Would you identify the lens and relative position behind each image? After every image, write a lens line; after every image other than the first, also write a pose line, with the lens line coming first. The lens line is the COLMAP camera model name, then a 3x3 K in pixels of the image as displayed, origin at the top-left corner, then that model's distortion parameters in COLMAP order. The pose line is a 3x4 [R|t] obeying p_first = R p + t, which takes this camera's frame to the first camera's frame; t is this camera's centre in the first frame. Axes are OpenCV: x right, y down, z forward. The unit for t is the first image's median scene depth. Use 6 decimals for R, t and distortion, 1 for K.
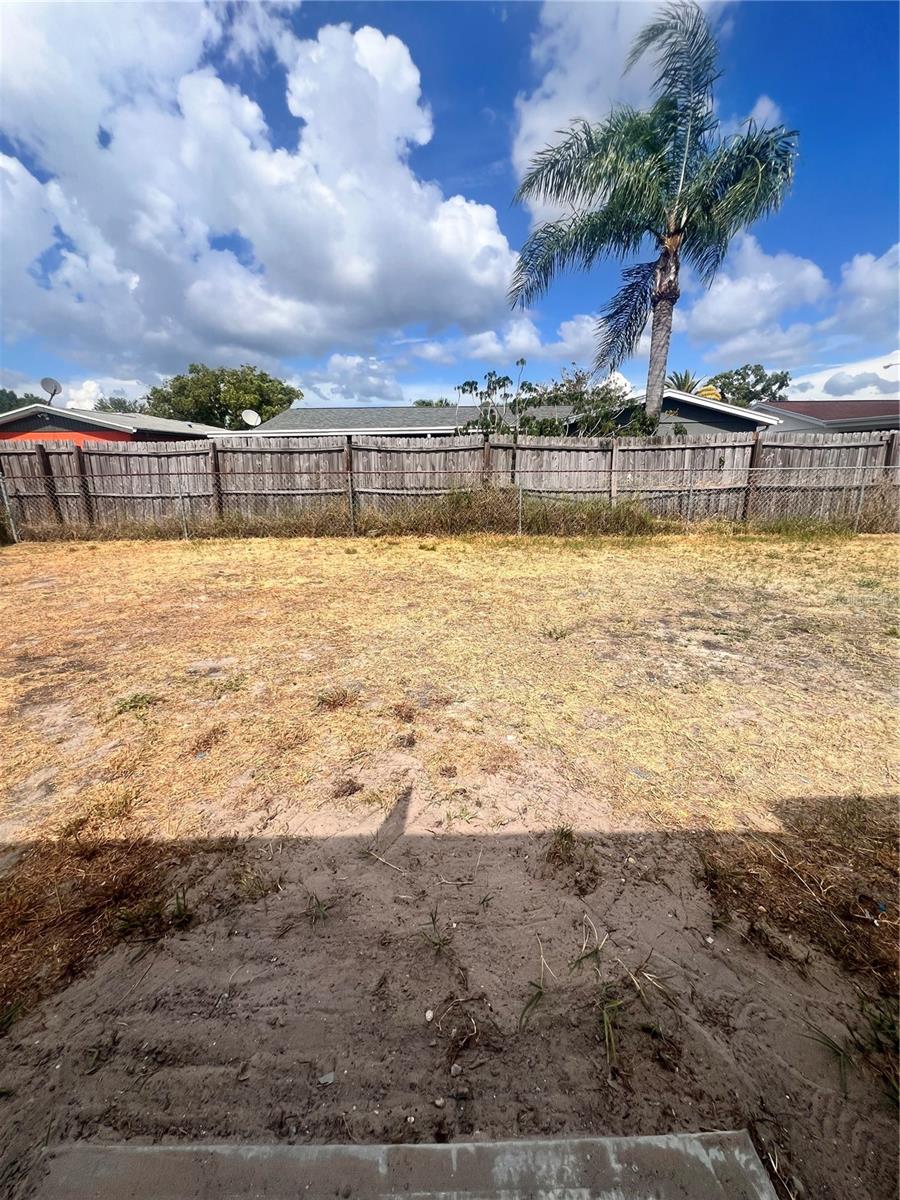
lens RADIAL K [[476.4, 0, 452.2], [0, 476.4, 593.7], [0, 0, 1]] dist [0.000404, 0.000082]
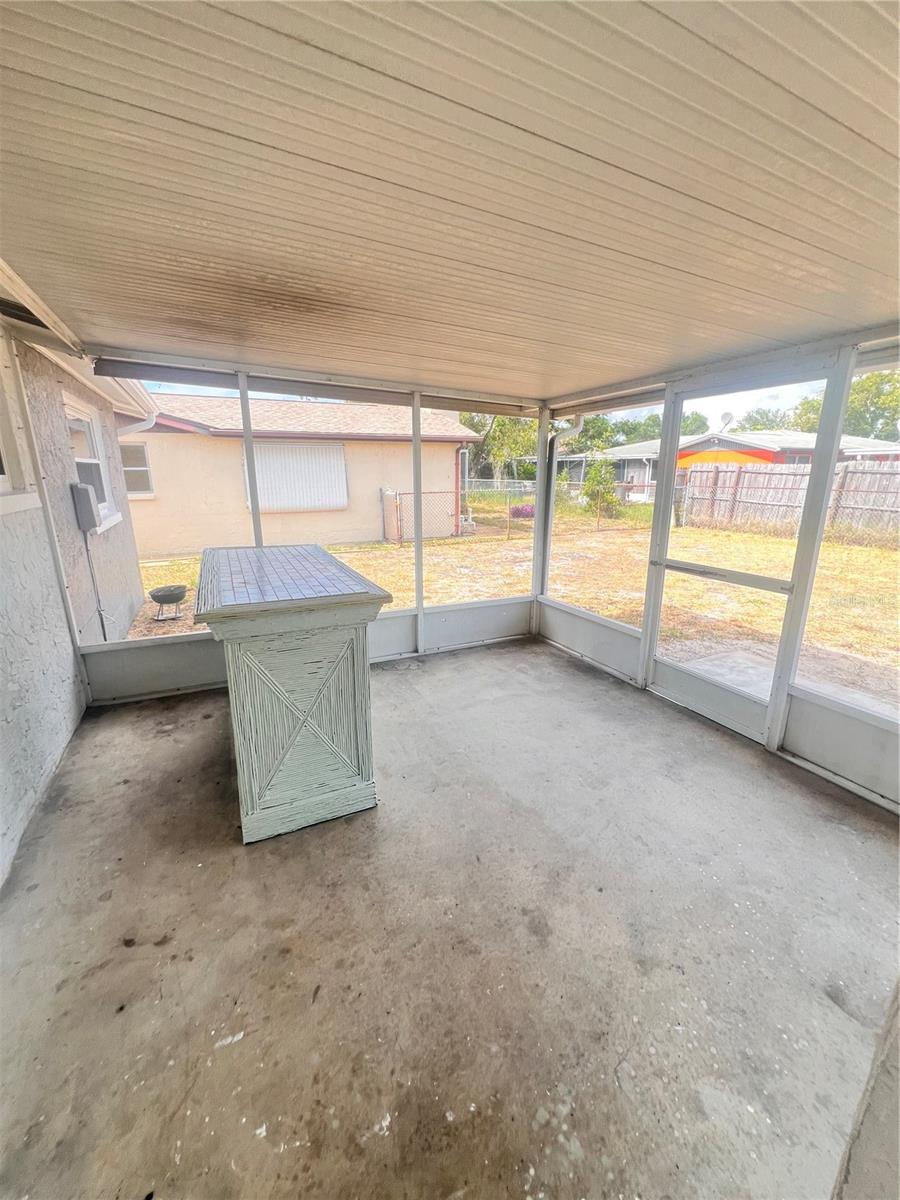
lens RADIAL K [[476.4, 0, 456.2], [0, 476.4, 596.6], [0, 0, 1]] dist [0.000404, 0.000082]
pose [[0.436684, 0.244772, -0.865675, 0.198232], [-0.246779, 0.957953, 0.146378, 0.073032], [0.865105, 0.149710, 0.478727, -0.393504]]
